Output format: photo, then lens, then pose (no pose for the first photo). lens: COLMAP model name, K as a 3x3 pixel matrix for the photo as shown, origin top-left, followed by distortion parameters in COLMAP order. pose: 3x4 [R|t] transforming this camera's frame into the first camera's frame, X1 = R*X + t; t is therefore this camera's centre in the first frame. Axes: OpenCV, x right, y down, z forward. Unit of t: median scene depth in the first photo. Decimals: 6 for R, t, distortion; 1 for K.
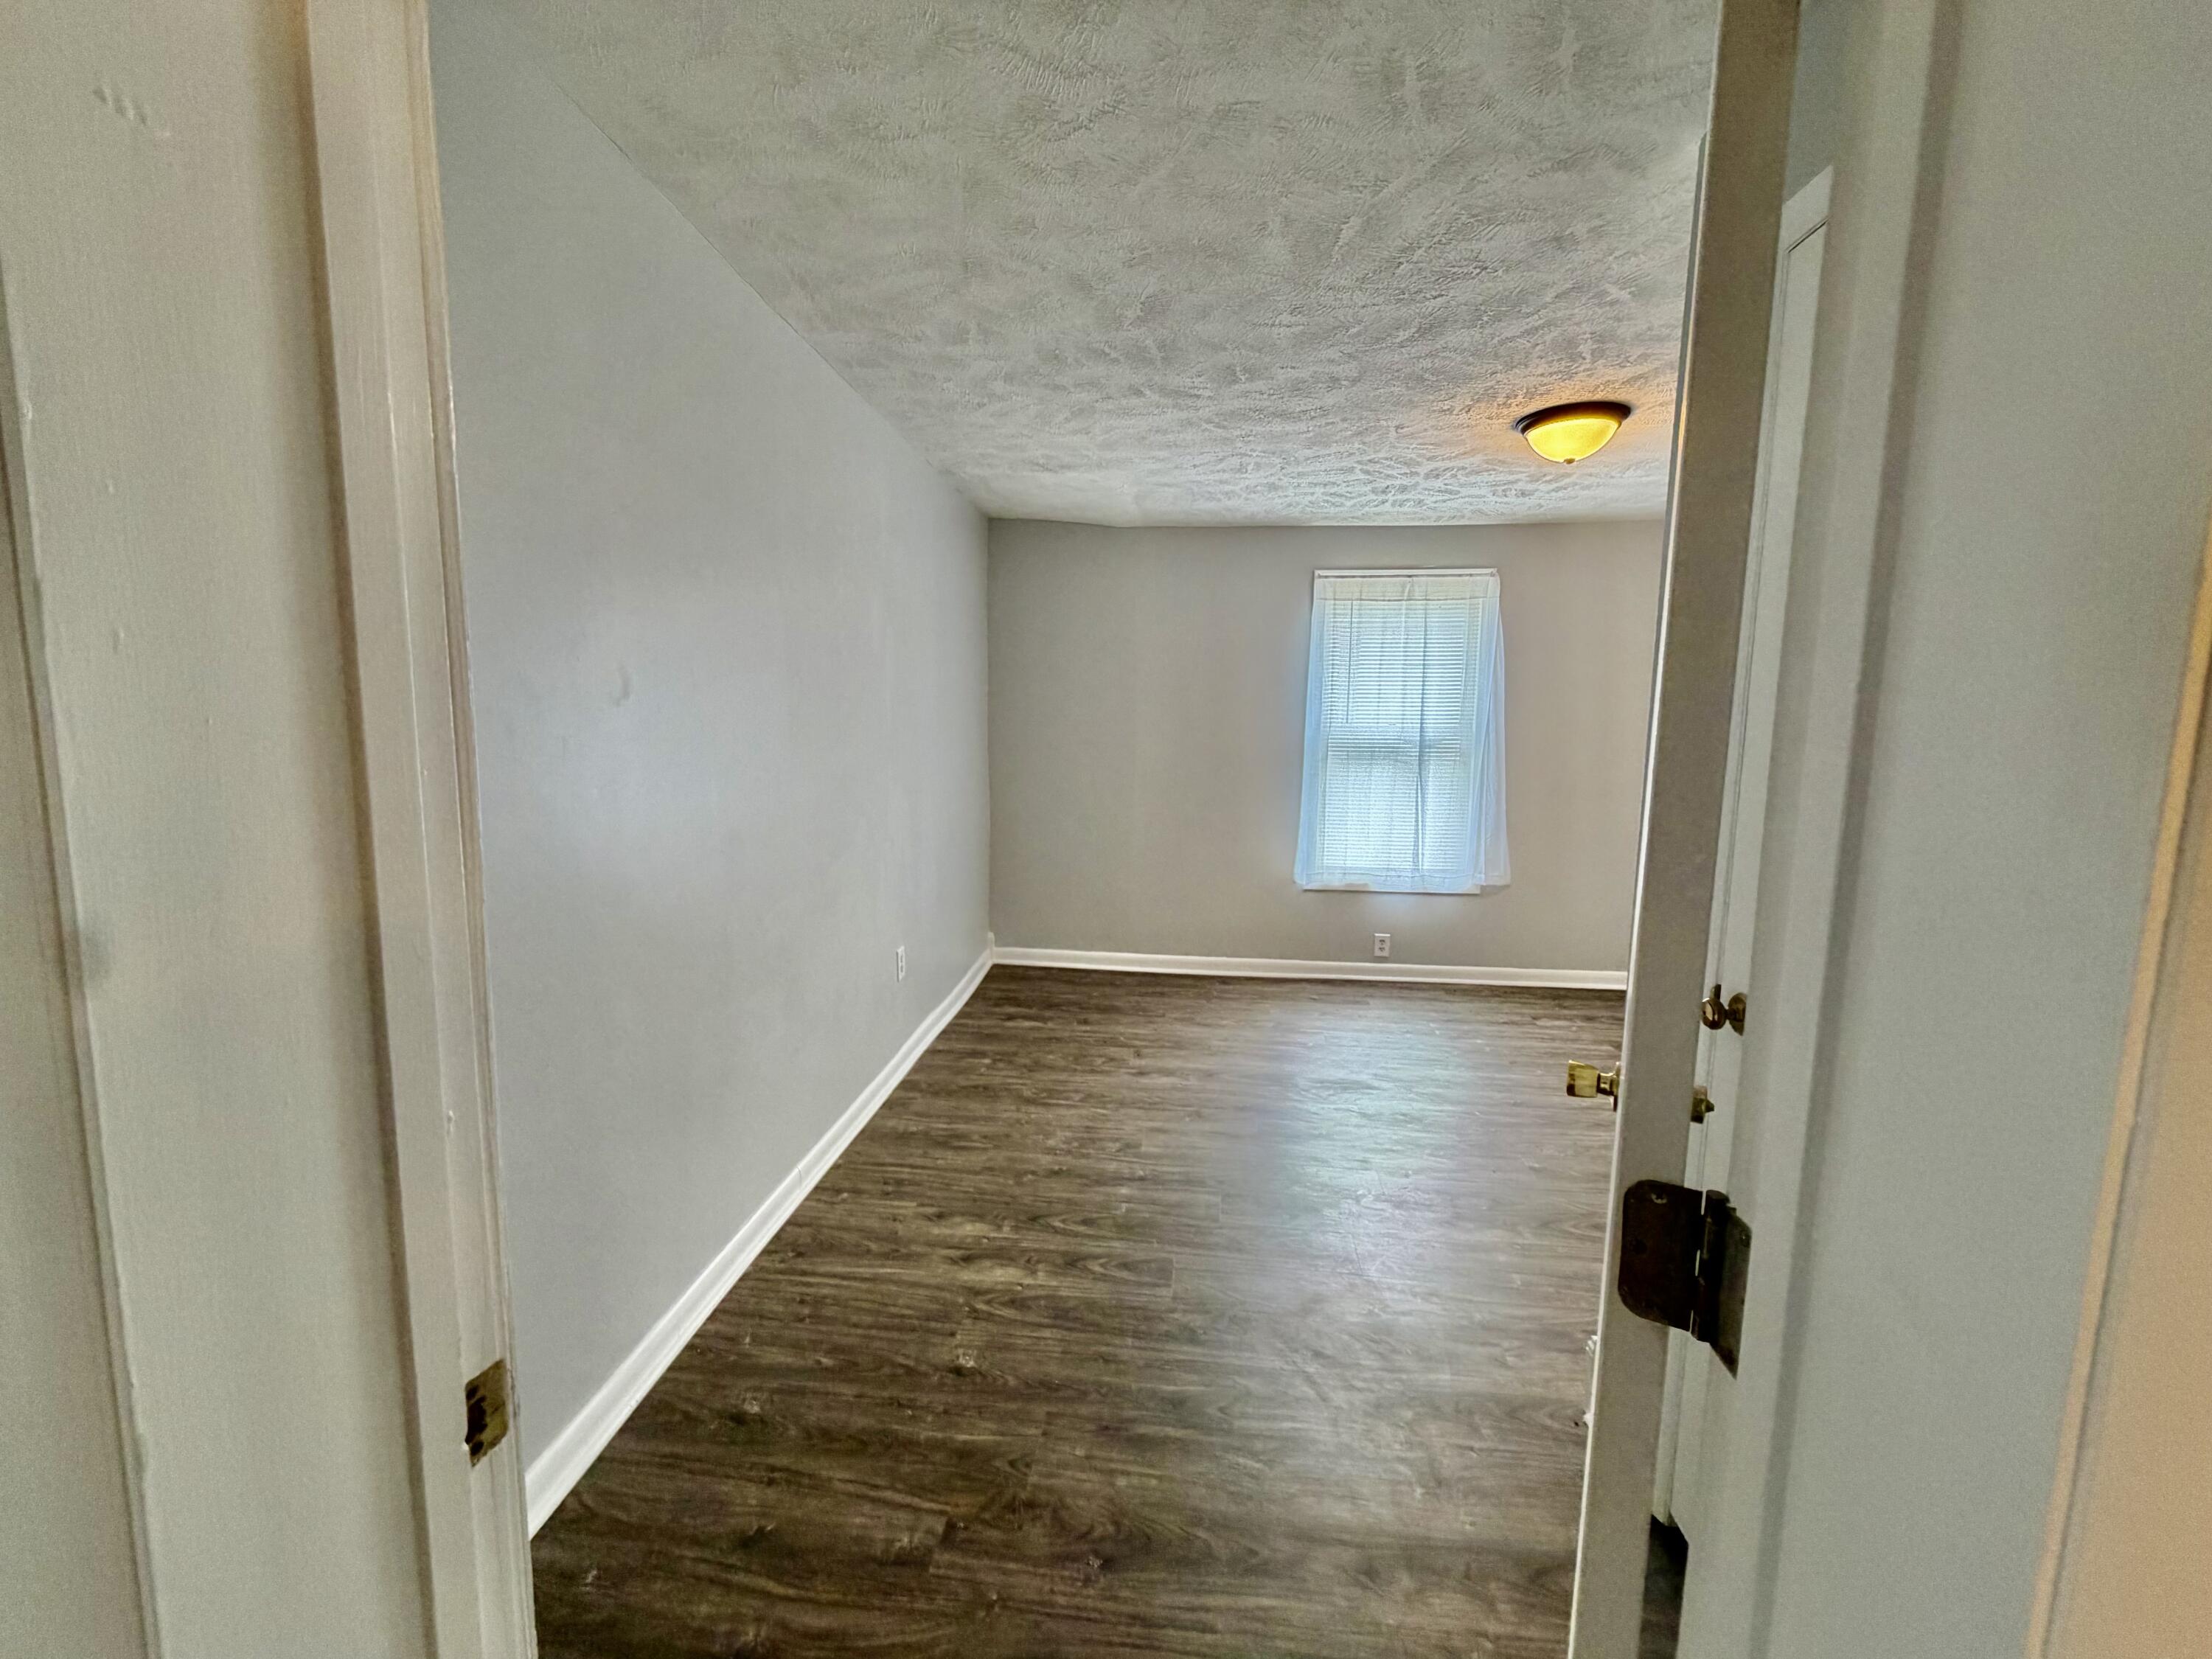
lens RADIAL K [[882.2, 0, 1116.9], [0, 882.2, 828.2], [0, 0, 1]] dist [0.000003, 0.000053]
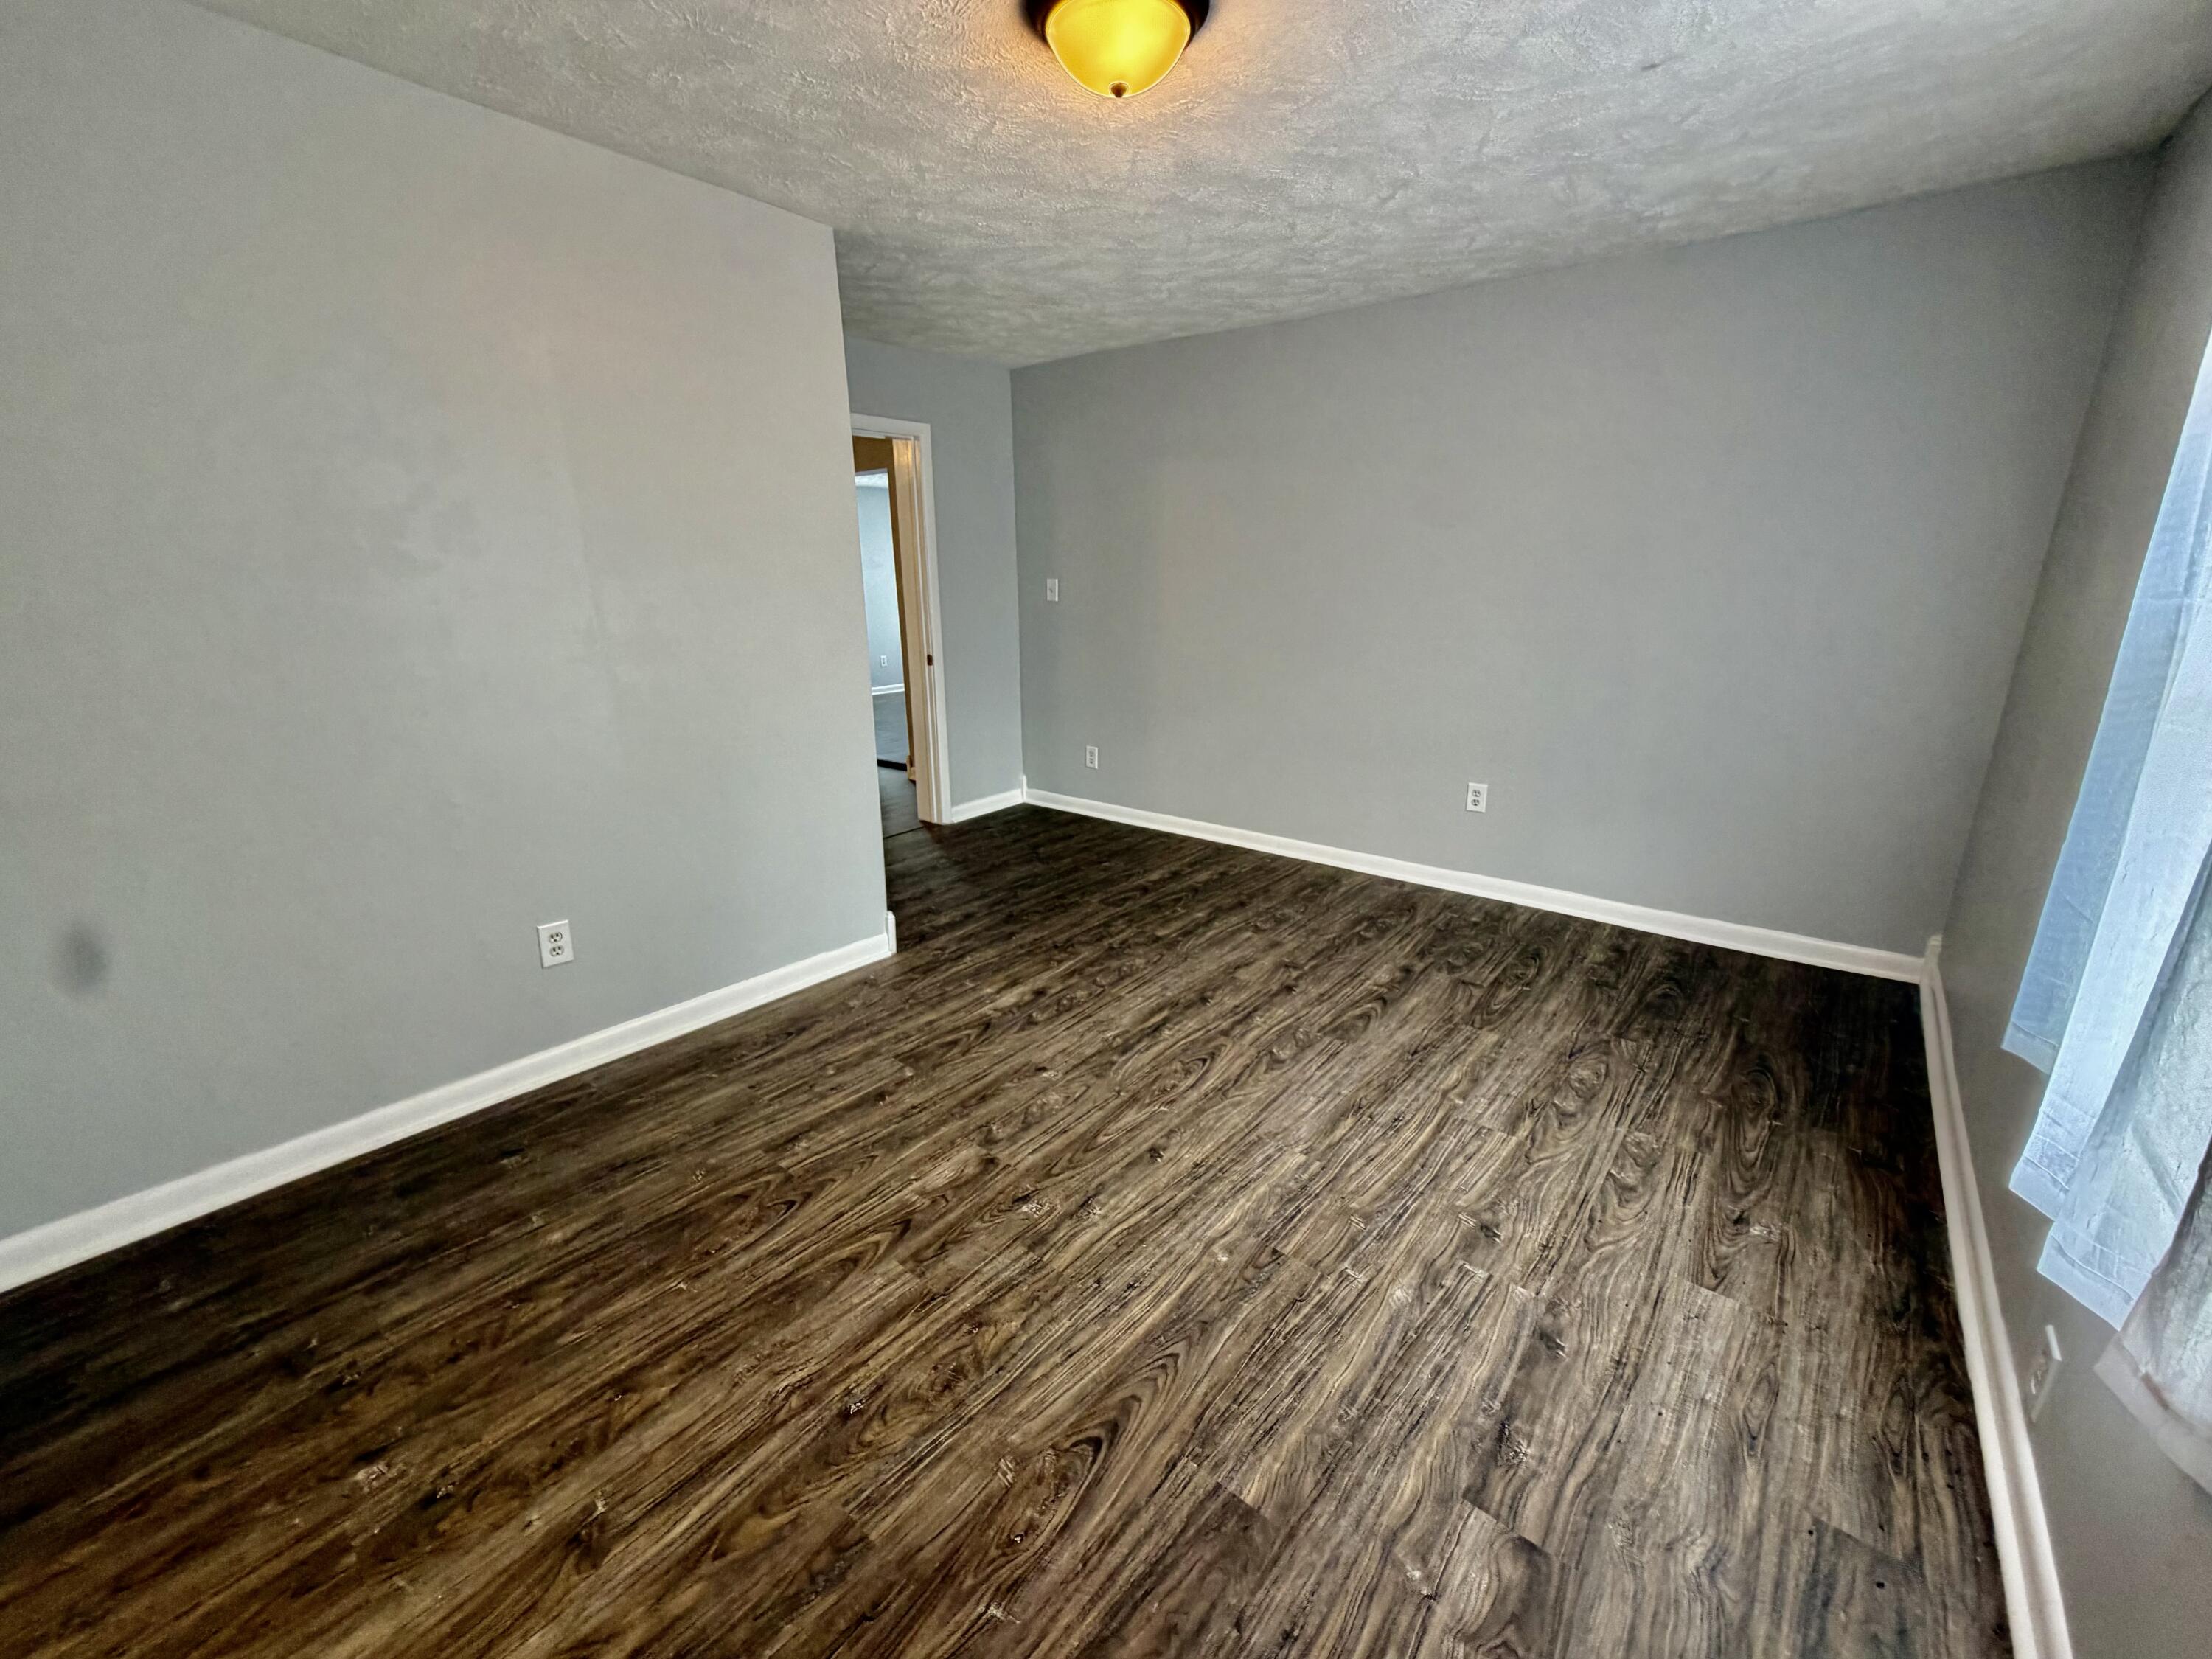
lens RADIAL K [[882.2, 0, 1116.9], [0, 882.2, 828.2], [0, 0, 1]] dist [0.000003, 0.000053]
pose [[-0.545129, 0.222591, -0.808262, 0.865919], [-0.105746, 0.938151, 0.329681, -0.123358], [0.831656, 0.265190, -0.487875, 1.123357]]
